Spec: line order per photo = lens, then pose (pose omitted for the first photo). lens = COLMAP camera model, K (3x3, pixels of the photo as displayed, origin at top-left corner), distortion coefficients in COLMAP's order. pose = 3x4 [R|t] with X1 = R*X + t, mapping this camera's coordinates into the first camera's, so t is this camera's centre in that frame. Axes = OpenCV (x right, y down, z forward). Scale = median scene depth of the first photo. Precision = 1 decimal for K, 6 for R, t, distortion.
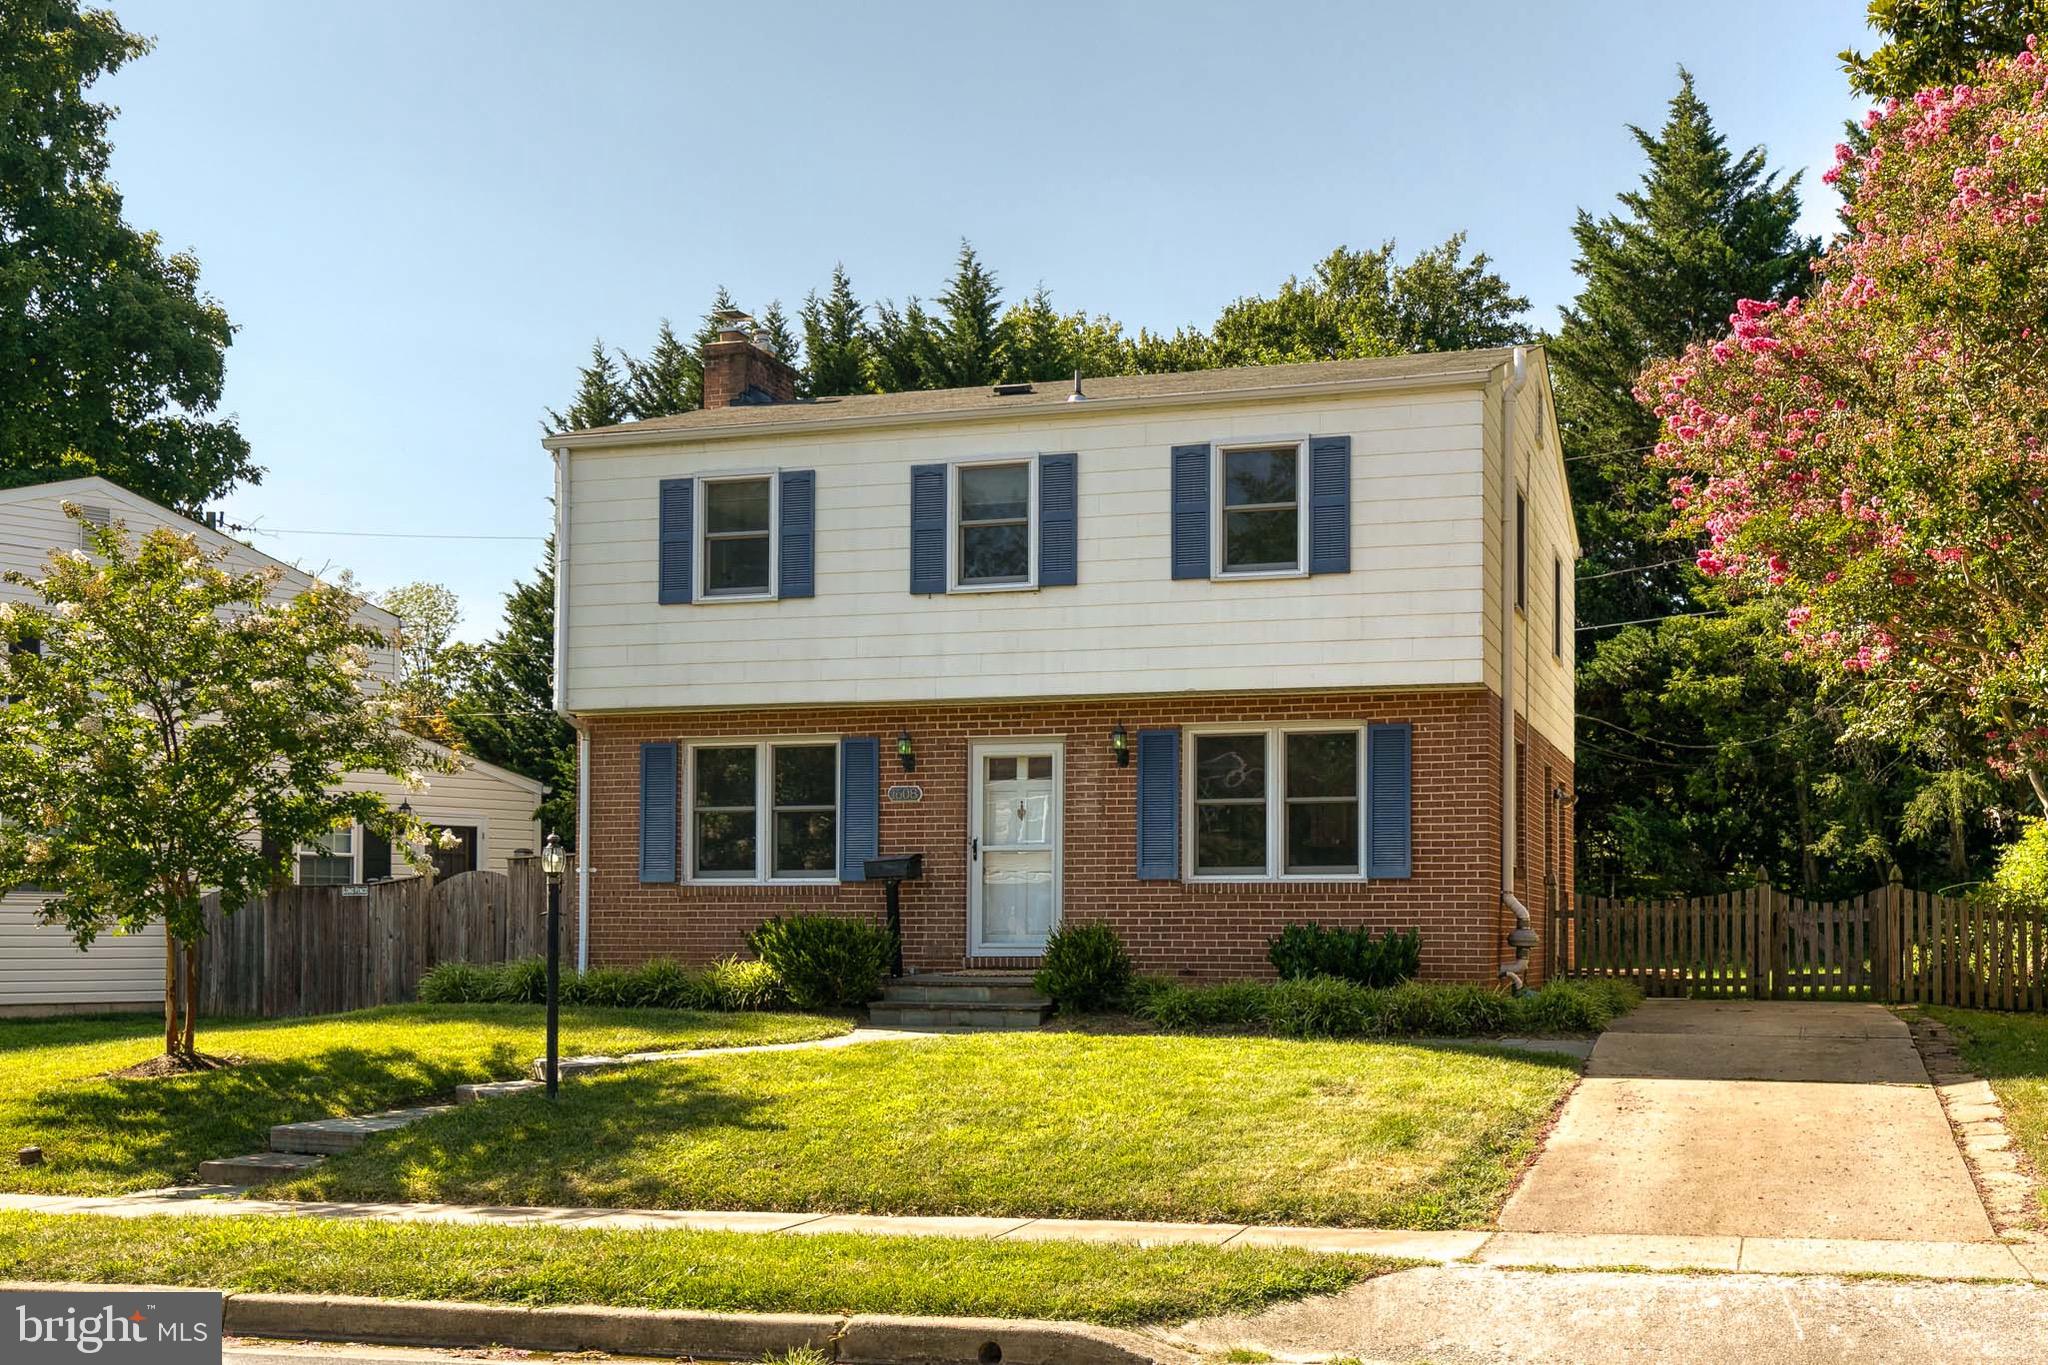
lens RADIAL K [[1761.0, 0, 1024.0], [0, 1761.0, 682.5], [0, 0, 1]] dist [0.004547, 0.002166]
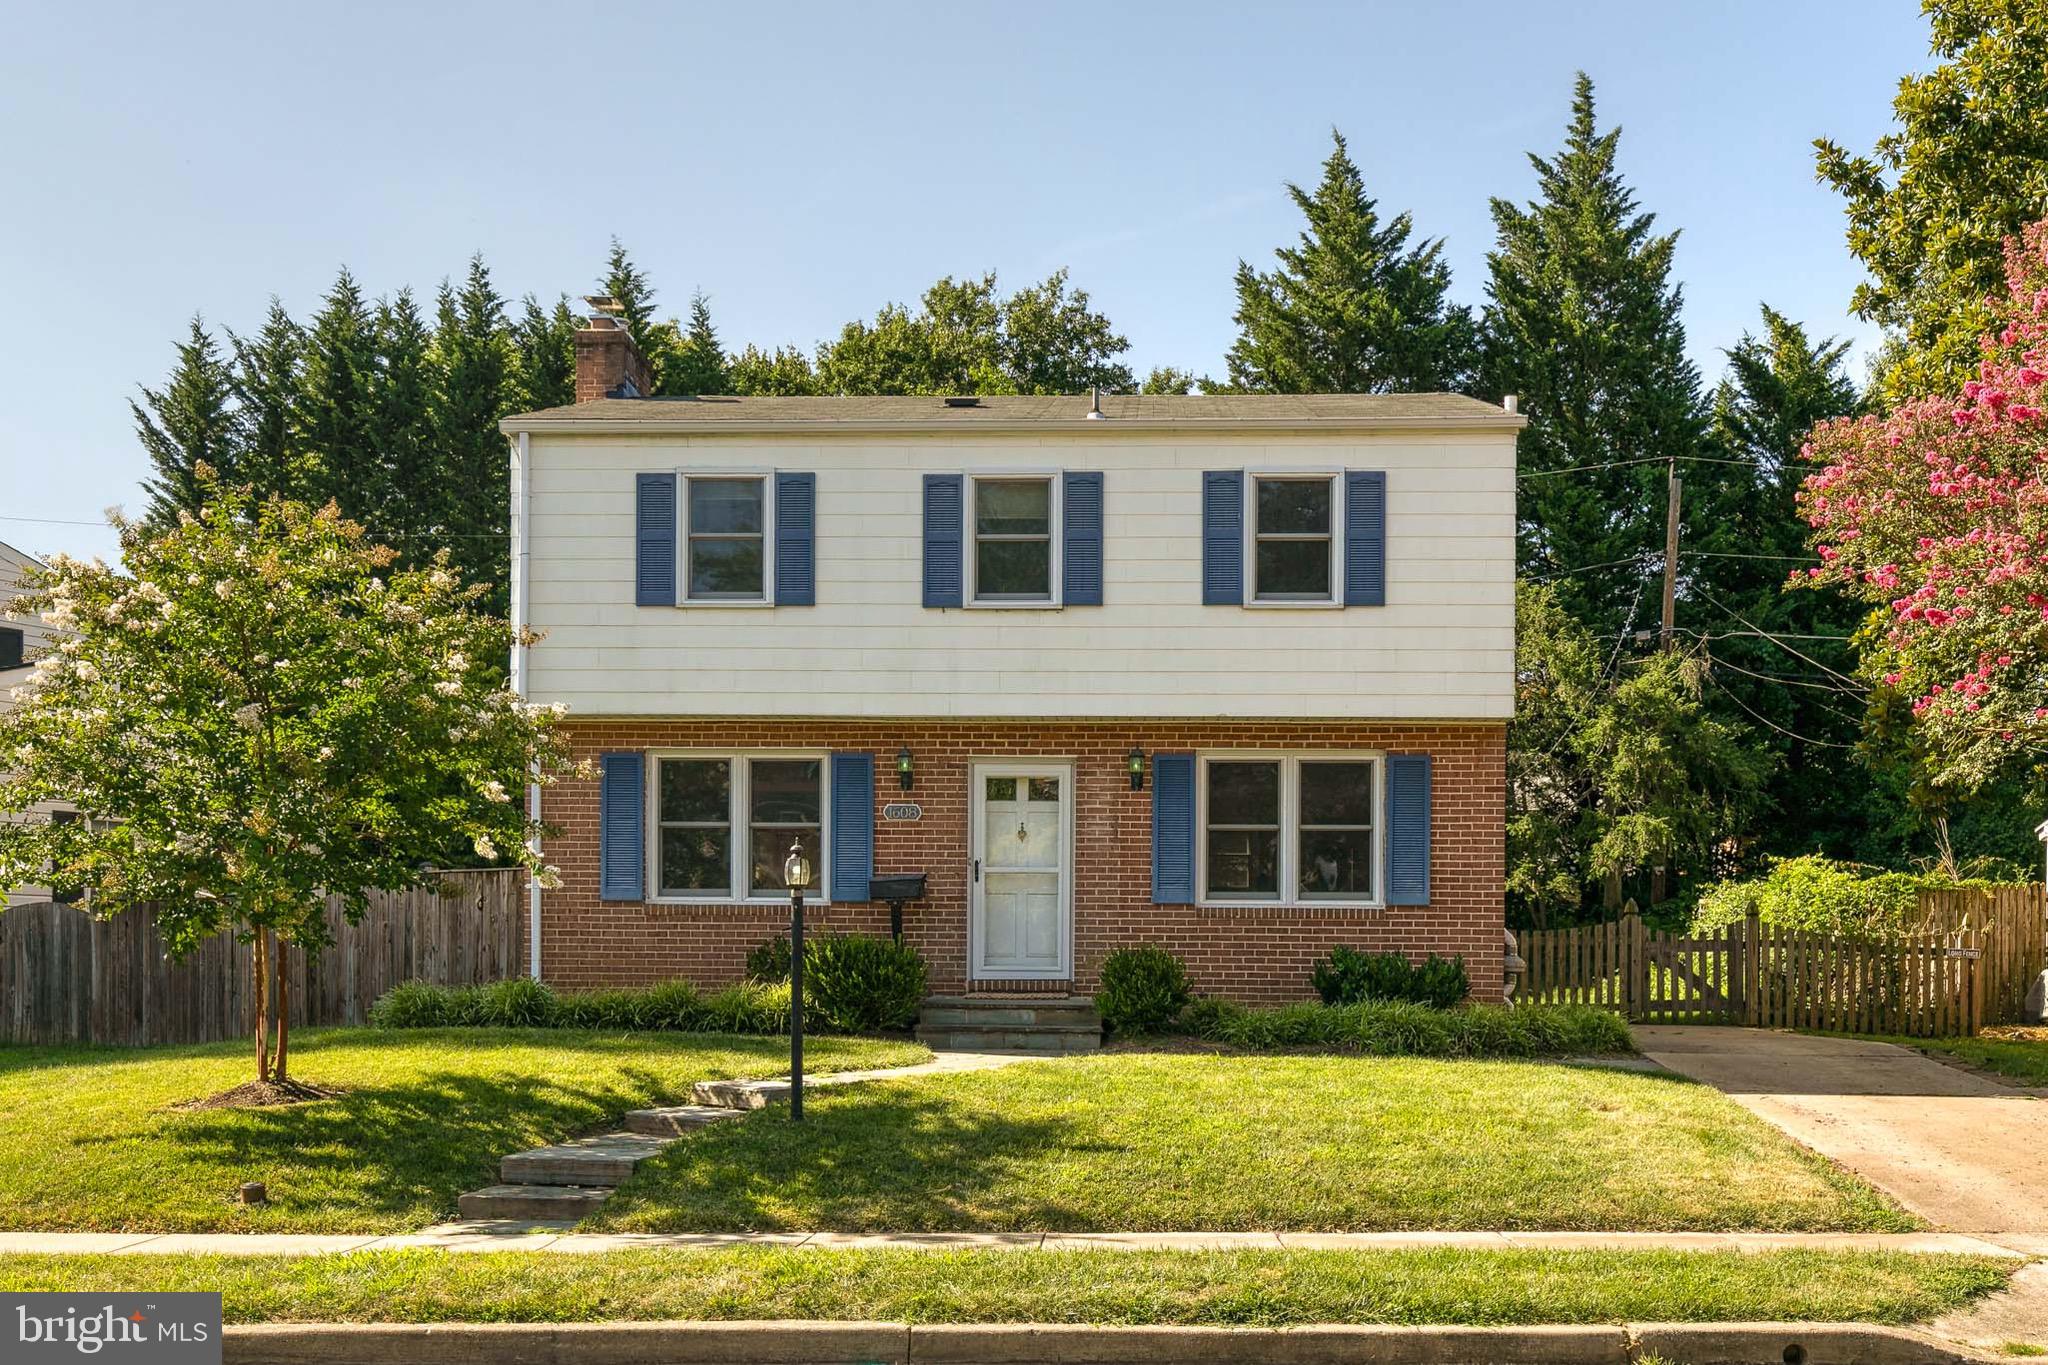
lens RADIAL K [[1780.7, 0, 1023.8], [0, 1780.7, 754.7], [0, 0, 1]] dist [0.008015, -0.001504]
pose [[0.979780, 0.029437, 0.197902, -0.208737], [-0.034490, 0.999160, 0.022134, 0.007729], [-0.197084, -0.028512, 0.979972, 0.025867]]
